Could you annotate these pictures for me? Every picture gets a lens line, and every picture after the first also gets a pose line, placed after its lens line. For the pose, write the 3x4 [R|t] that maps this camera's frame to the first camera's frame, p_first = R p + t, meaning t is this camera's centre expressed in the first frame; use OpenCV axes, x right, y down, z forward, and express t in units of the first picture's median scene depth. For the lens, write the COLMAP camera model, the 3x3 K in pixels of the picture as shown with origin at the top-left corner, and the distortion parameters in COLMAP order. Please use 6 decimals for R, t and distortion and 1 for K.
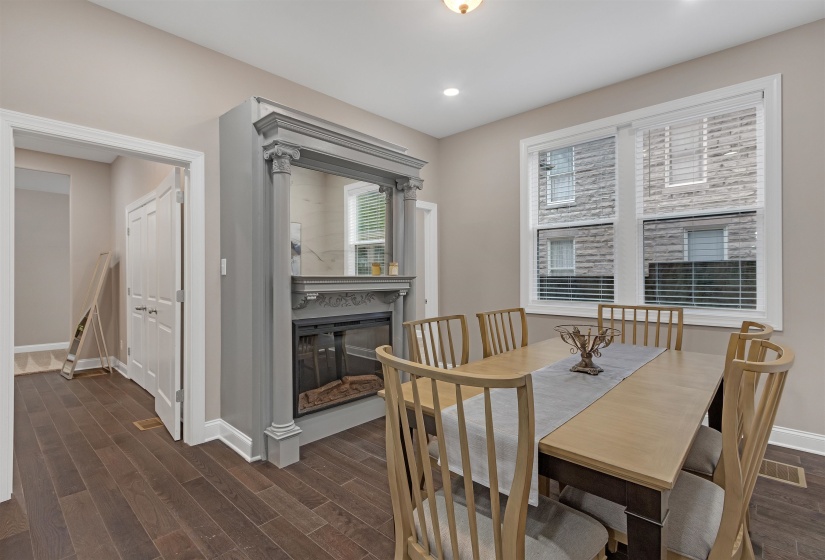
lens RADIAL K [[391.0, 0, 411.0], [0, 391.0, 273.9], [0, 0, 1]] dist [0.018762, -0.003828]
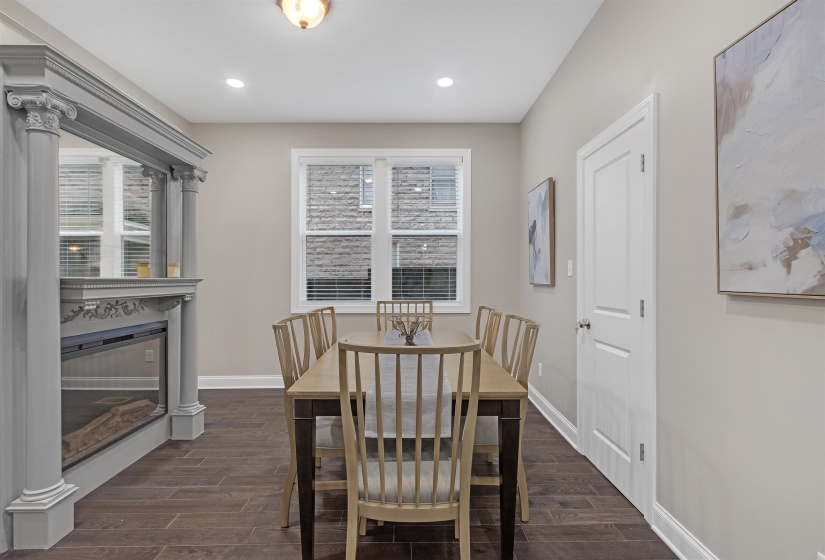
lens RADIAL K [[391.0, 0, 411.8], [0, 391.0, 279.5], [0, 0, 1]] dist [0.018762, -0.003828]
pose [[0.729566, -0.003028, 0.683904, -0.268496], [-0.001336, 0.999982, 0.005852, 0.001981], [-0.683909, -0.005183, 0.729549, 0.020681]]
